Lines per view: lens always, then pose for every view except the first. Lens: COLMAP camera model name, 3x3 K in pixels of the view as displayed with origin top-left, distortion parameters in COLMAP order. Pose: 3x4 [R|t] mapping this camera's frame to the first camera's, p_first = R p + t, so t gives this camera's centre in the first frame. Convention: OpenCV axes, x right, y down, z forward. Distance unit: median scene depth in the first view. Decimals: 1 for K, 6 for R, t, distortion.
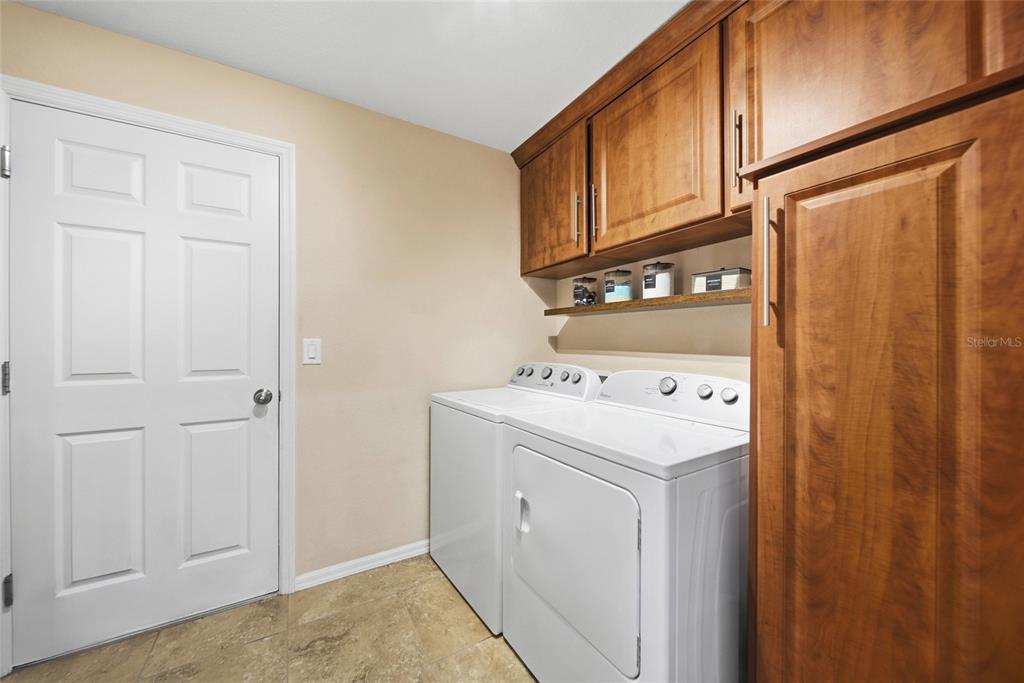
lens RADIAL K [[363.7, 0, 511.0], [0, 363.7, 338.0], [0, 0, 1]] dist [-0.005675, -0.000038]
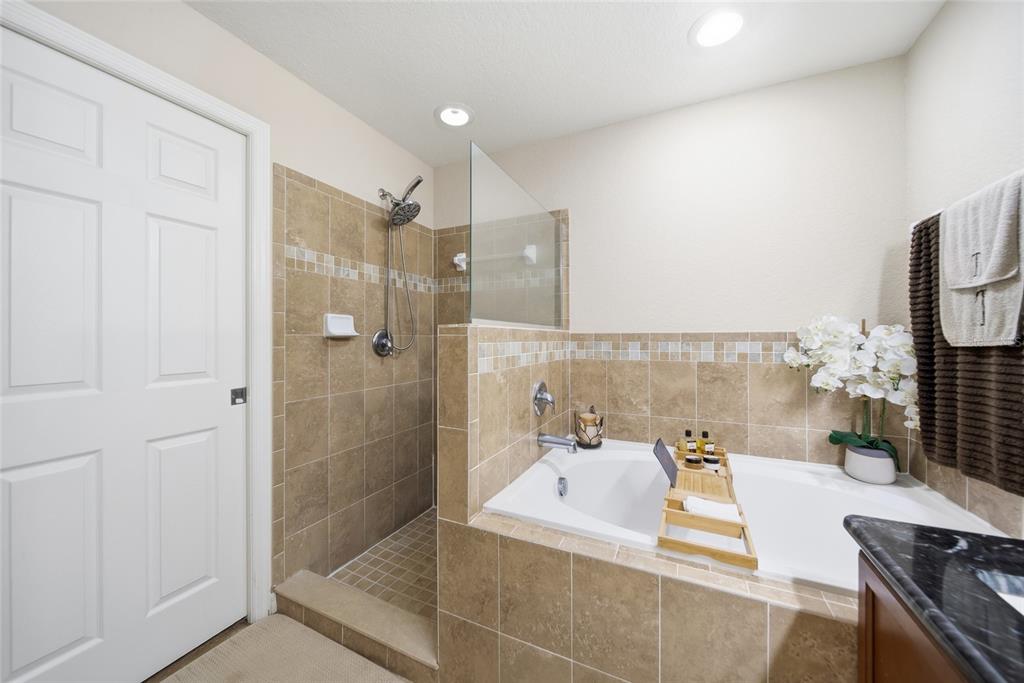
lens RADIAL K [[363.7, 0, 511.0], [0, 363.7, 338.0], [0, 0, 1]] dist [-0.005675, -0.000038]
pose [[0.836519, -0.012190, 0.547803, -0.695187], [0.012764, 0.999915, 0.002759, 0.013807], [-0.547789, 0.004684, 0.836603, -0.143061]]
